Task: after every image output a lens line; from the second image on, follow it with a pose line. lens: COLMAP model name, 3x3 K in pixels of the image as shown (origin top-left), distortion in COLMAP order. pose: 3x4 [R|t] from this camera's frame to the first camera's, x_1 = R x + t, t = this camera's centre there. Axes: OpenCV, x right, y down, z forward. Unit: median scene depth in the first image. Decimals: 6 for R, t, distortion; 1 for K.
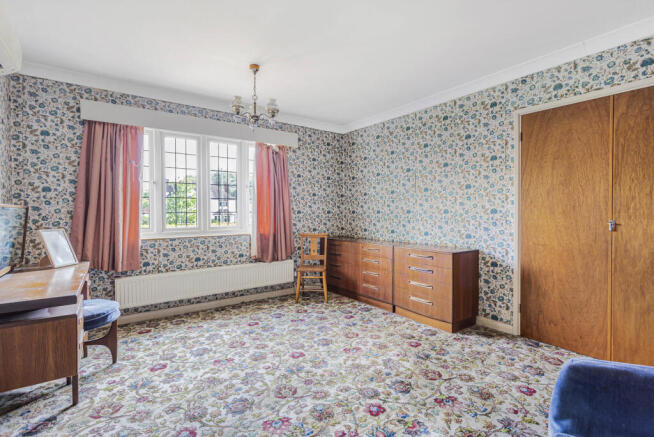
lens RADIAL K [[320.7, 0, 327.9], [0, 320.7, 215.1], [0, 0, 1]] dist [-0.001963, 0.000235]
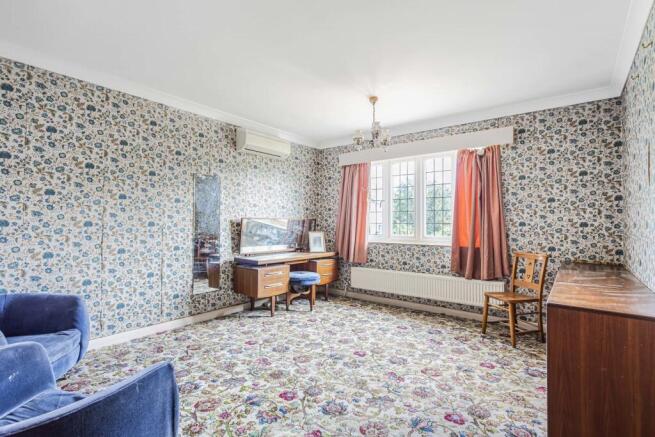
lens RADIAL K [[321.2, 0, 326.5], [0, 321.2, 219.1], [0, 0, 1]] dist [-0.001963, 0.000235]
pose [[0.250369, -0.003292, -0.968145, 0.716272], [-0.015094, 0.999859, -0.007303, -0.011827], [0.968033, 0.016441, 0.250284, 0.458033]]
